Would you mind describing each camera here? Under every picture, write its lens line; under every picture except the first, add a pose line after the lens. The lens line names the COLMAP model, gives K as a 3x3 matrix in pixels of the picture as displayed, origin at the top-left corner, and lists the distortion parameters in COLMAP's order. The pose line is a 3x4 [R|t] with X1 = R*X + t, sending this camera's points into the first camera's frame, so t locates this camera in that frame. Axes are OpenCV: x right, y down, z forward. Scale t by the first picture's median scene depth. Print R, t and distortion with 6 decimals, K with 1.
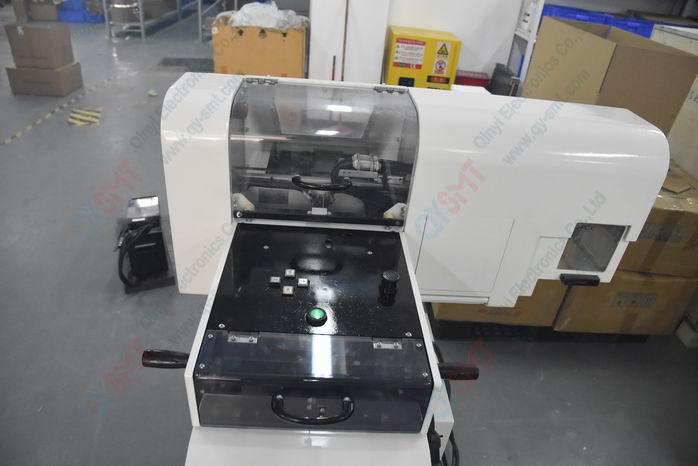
lens RADIAL K [[489.1, 0, 349.1], [0, 489.1, 235.6], [0, 0, 1]] dist [-0.052196, 0.005493]
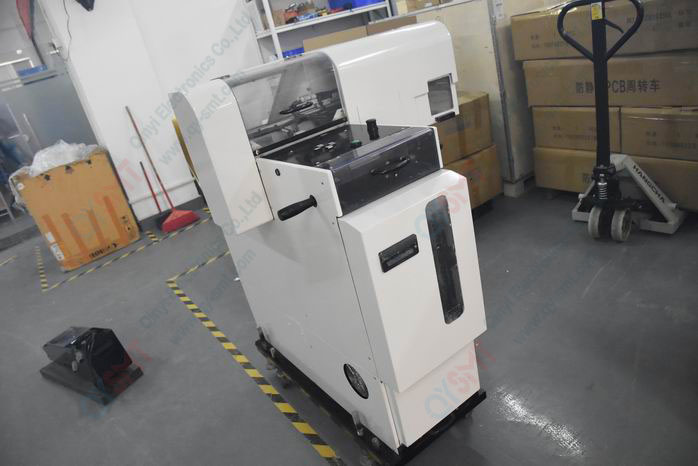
lens RADIAL K [[489.1, 0, 349.3], [0, 489.1, 230.3], [0, 0, 1]] dist [-0.052196, 0.005493]
pose [[0.792752, -0.476534, 0.380077, -0.299705], [0.540016, 0.838277, -0.075331, 0.183296], [-0.282712, 0.264967, 0.921882, -0.165611]]
